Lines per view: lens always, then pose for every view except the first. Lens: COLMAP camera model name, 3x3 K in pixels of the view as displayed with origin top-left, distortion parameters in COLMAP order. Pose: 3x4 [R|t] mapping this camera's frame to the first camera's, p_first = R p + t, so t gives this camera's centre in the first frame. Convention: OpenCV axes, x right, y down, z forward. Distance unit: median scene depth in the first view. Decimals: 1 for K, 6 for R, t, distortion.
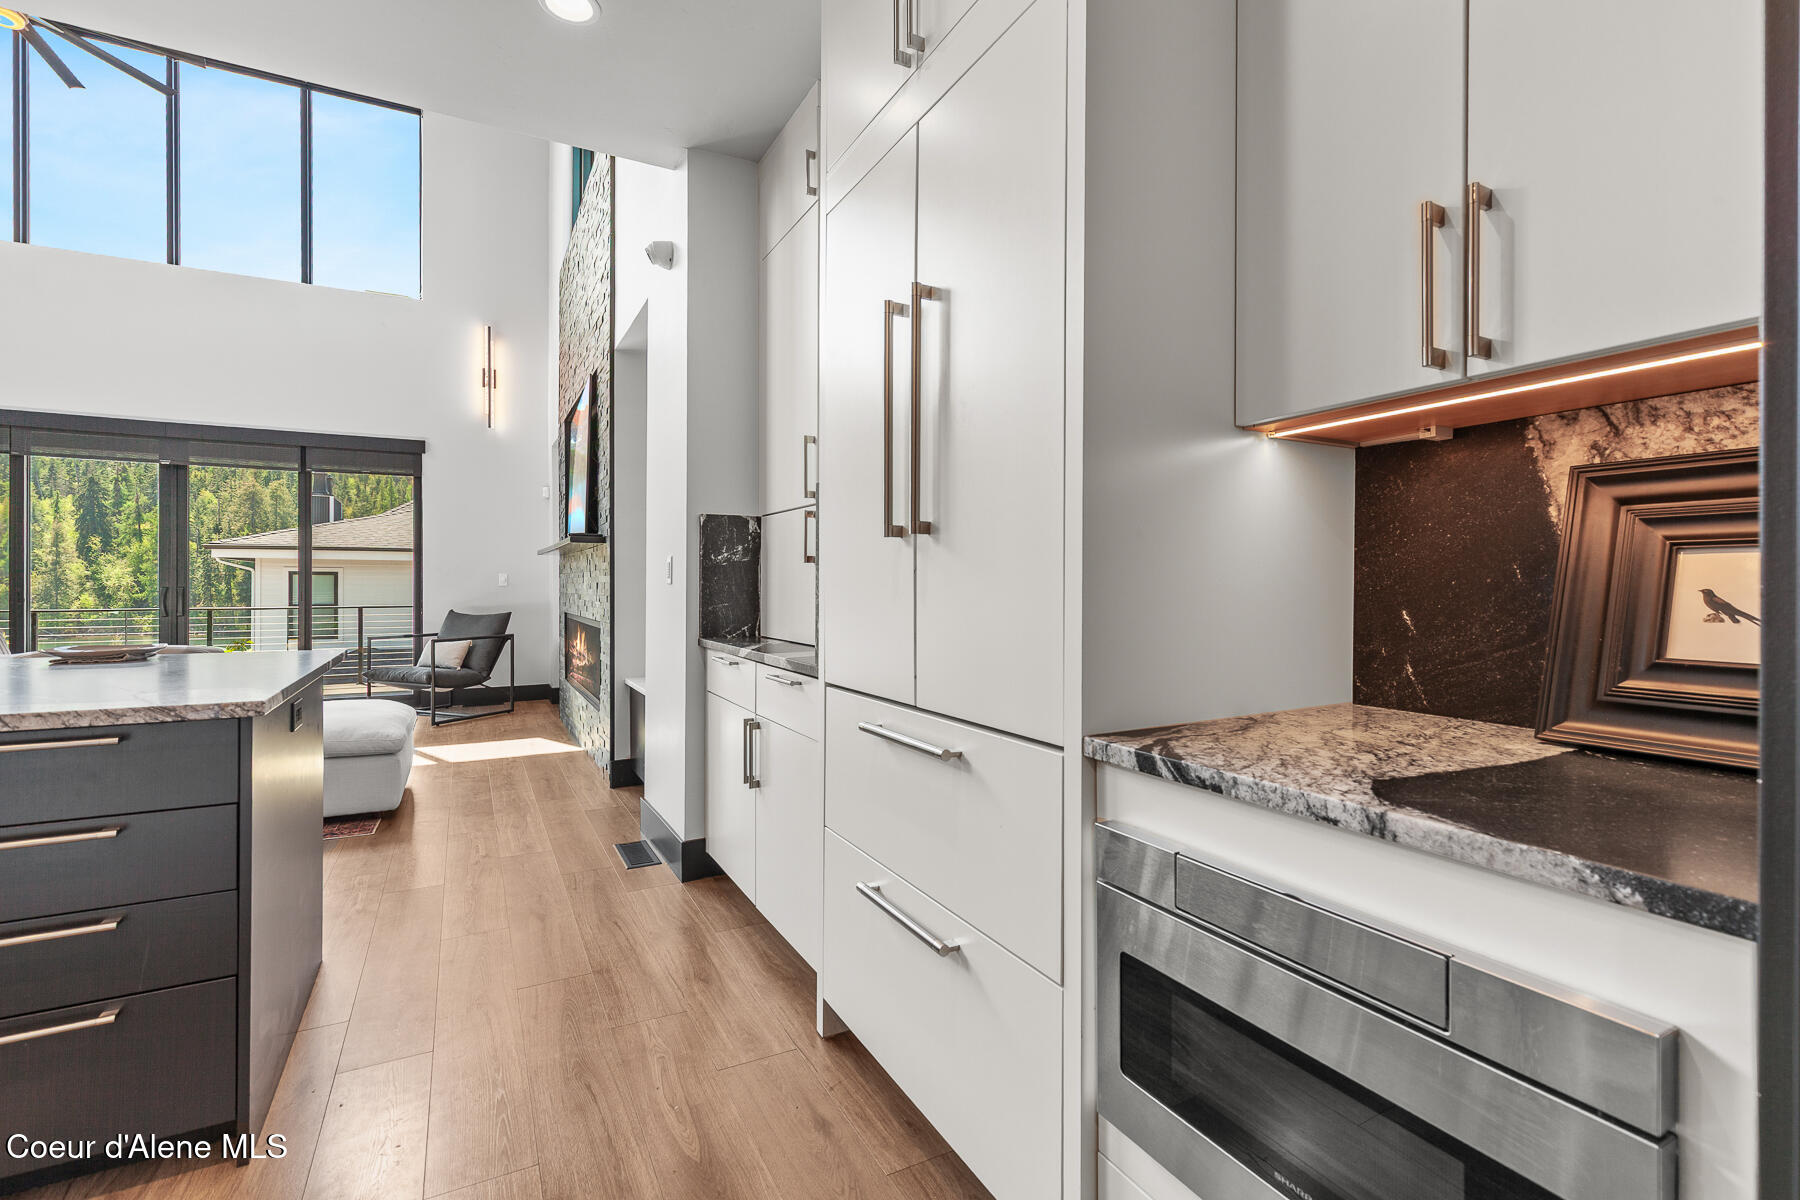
lens RADIAL K [[815.7, 0, 897.0], [0, 815.7, 580.5], [0, 0, 1]] dist [0.009372, -0.000432]
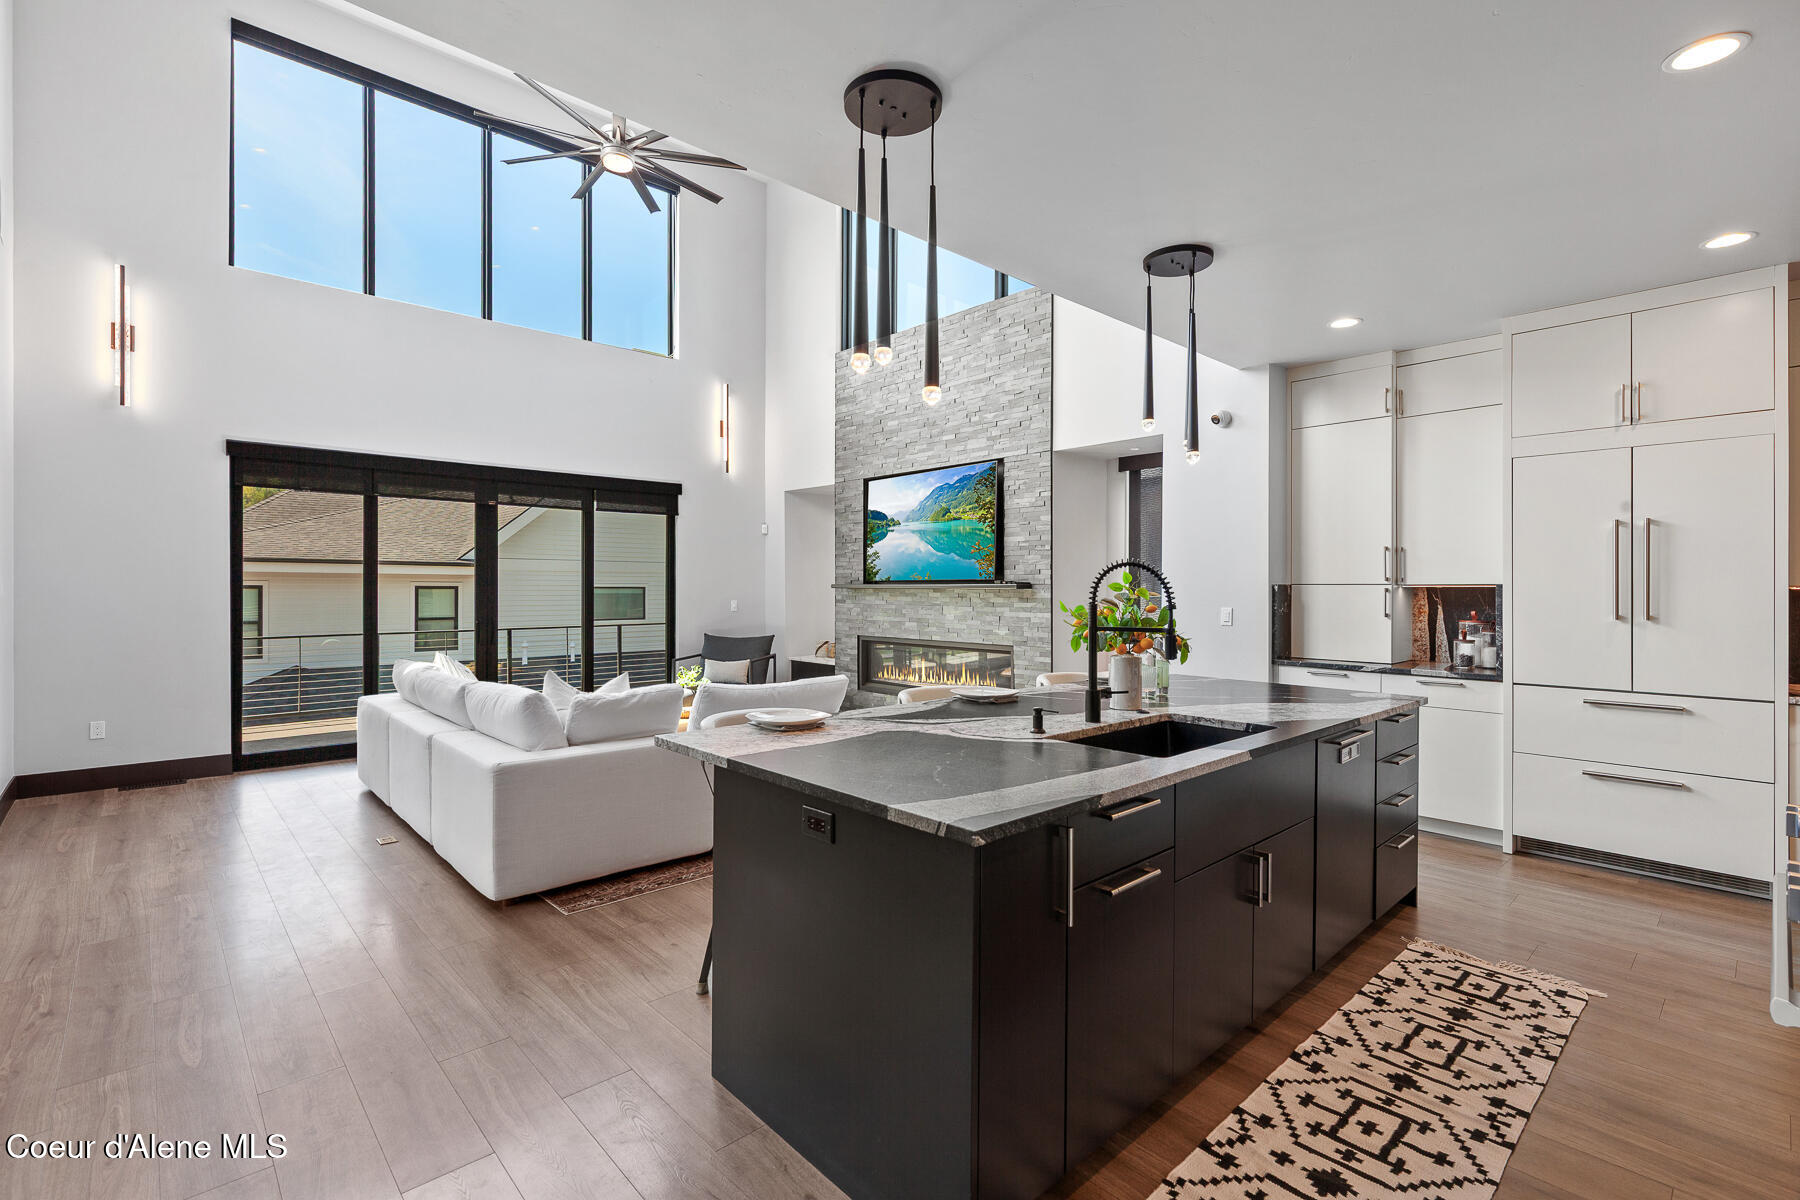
lens RADIAL K [[815.7, 0, 900.5], [0, 815.7, 583.1], [0, 0, 1]] dist [0.009372, -0.000432]
pose [[0.965750, -0.001118, 0.259474, -0.689406], [0.000462, 0.999997, 0.002588, -0.043658], [-0.259476, -0.002379, 0.965747, -0.198736]]
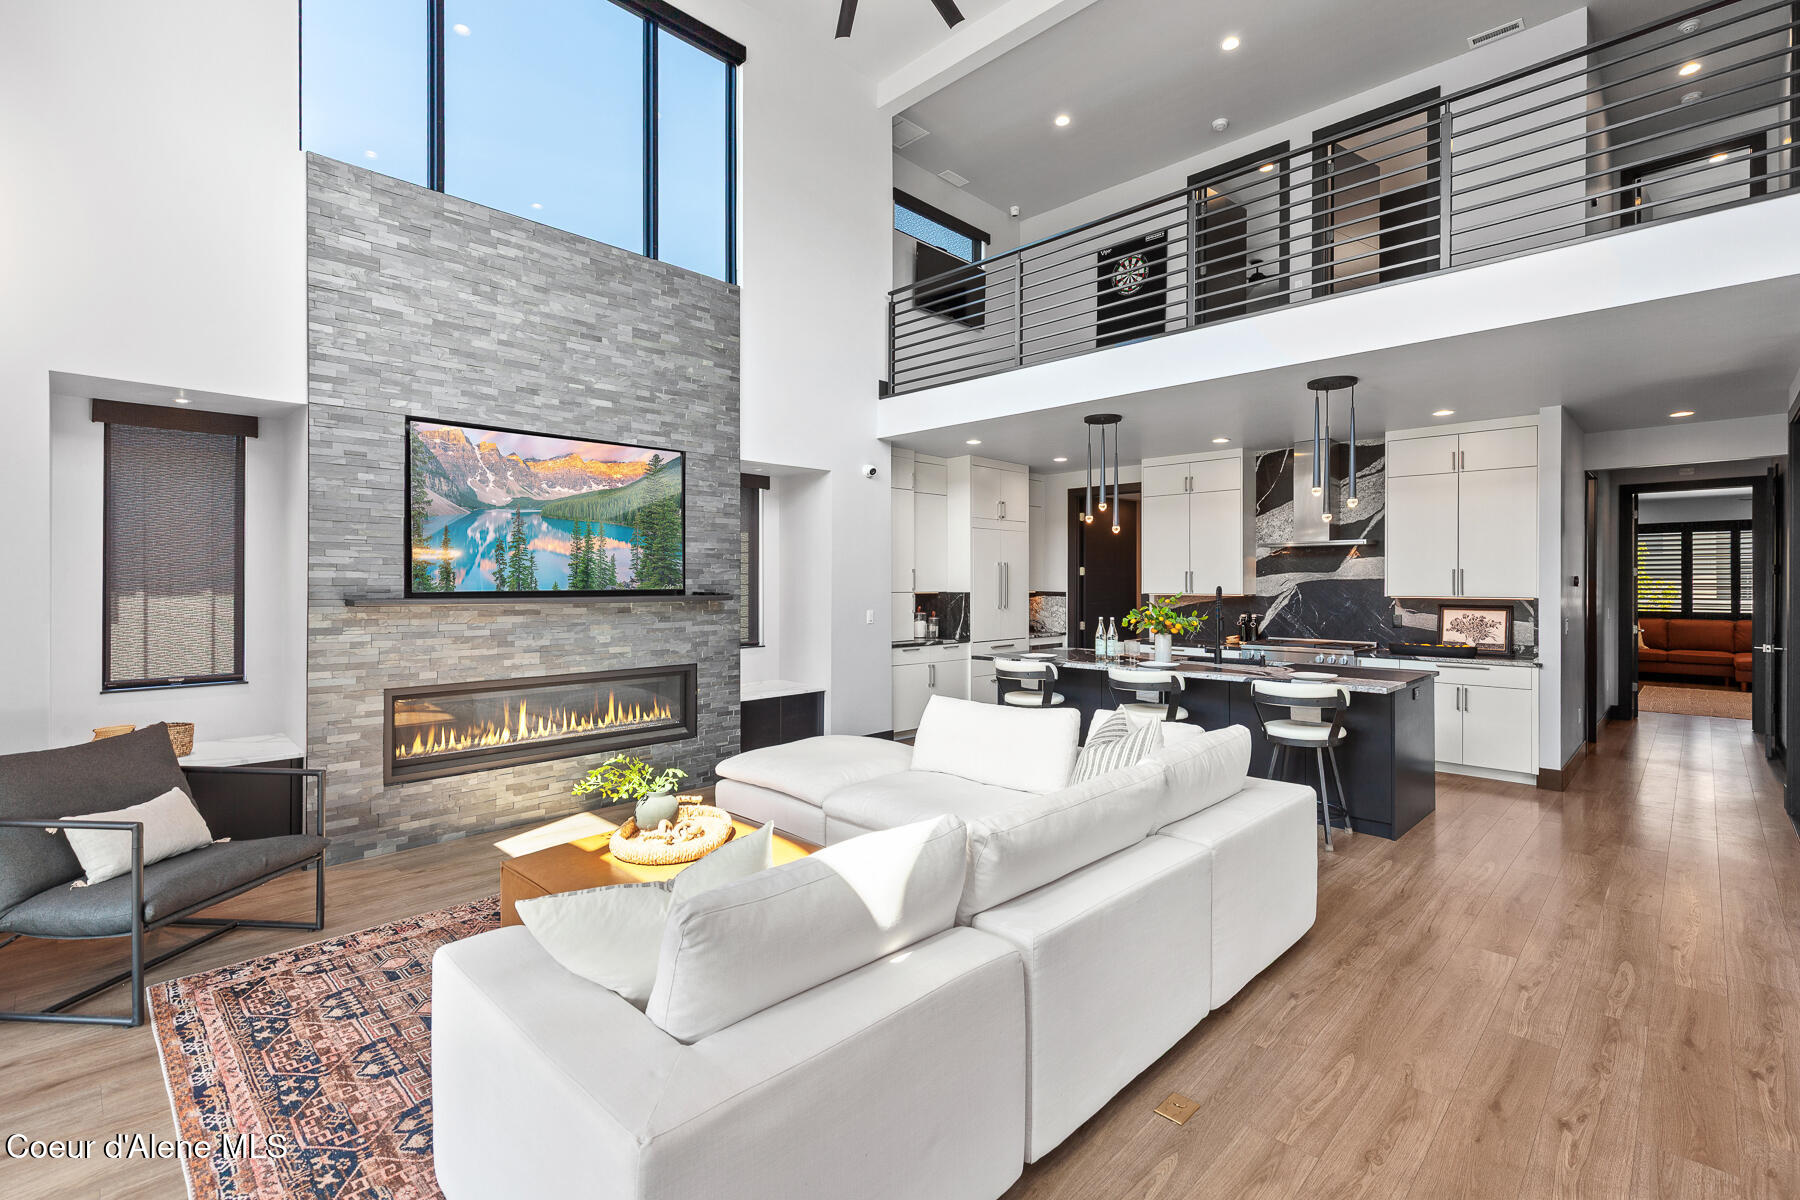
lens RADIAL K [[815.7, 0, 908.9], [0, 815.7, 592.1], [0, 0, 1]] dist [0.009372, -0.000432]
pose [[-0.311601, -0.006250, 0.950192, -1.246718], [0.000324, 0.999978, 0.006684, -0.049059], [-0.950213, 0.002391, -0.311592, 0.826366]]
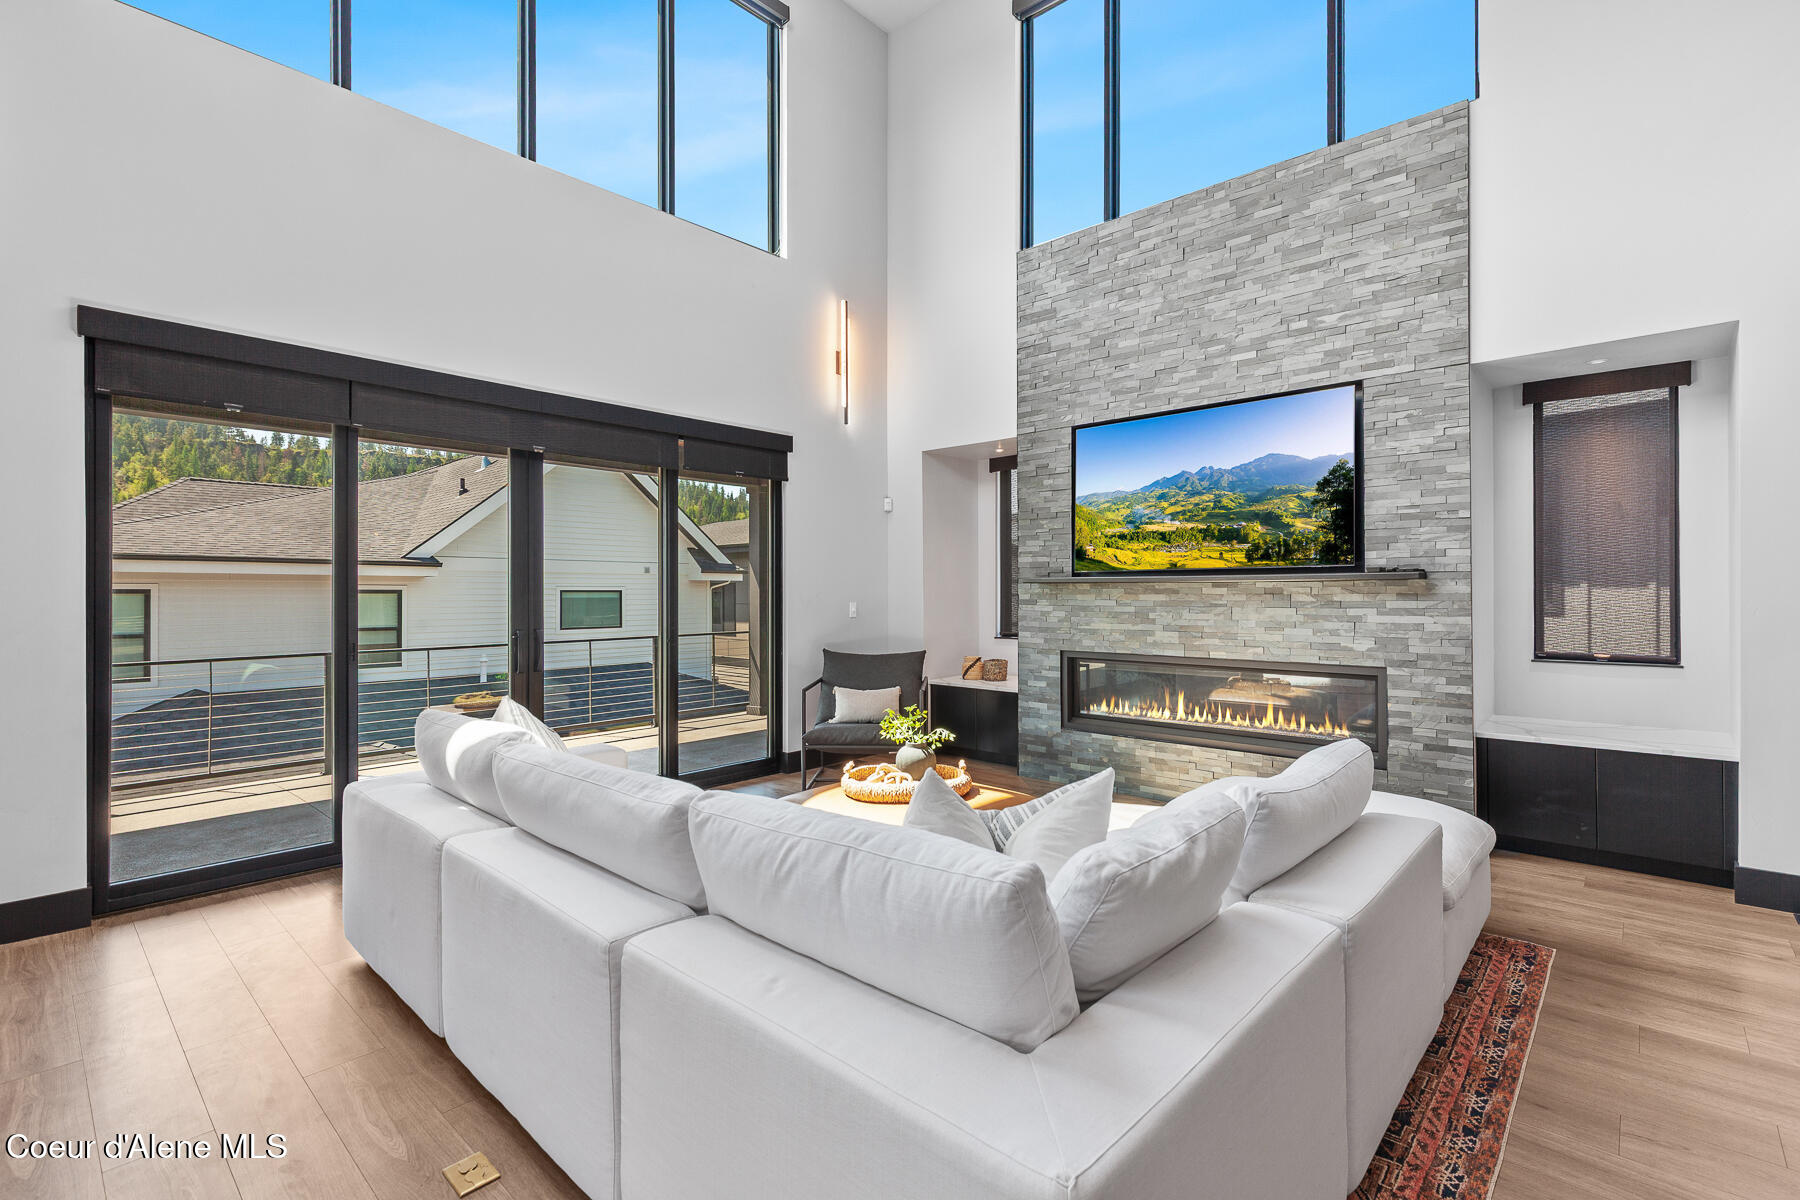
lens RADIAL K [[815.7, 0, 905.6], [0, 815.7, 583.0], [0, 0, 1]] dist [0.009372, -0.000432]
pose [[0.940976, -0.004368, 0.338446, -0.883847], [0.005487, 0.999982, -0.002350, -0.031676], [-0.338430, 0.004069, 0.940983, 0.261841]]
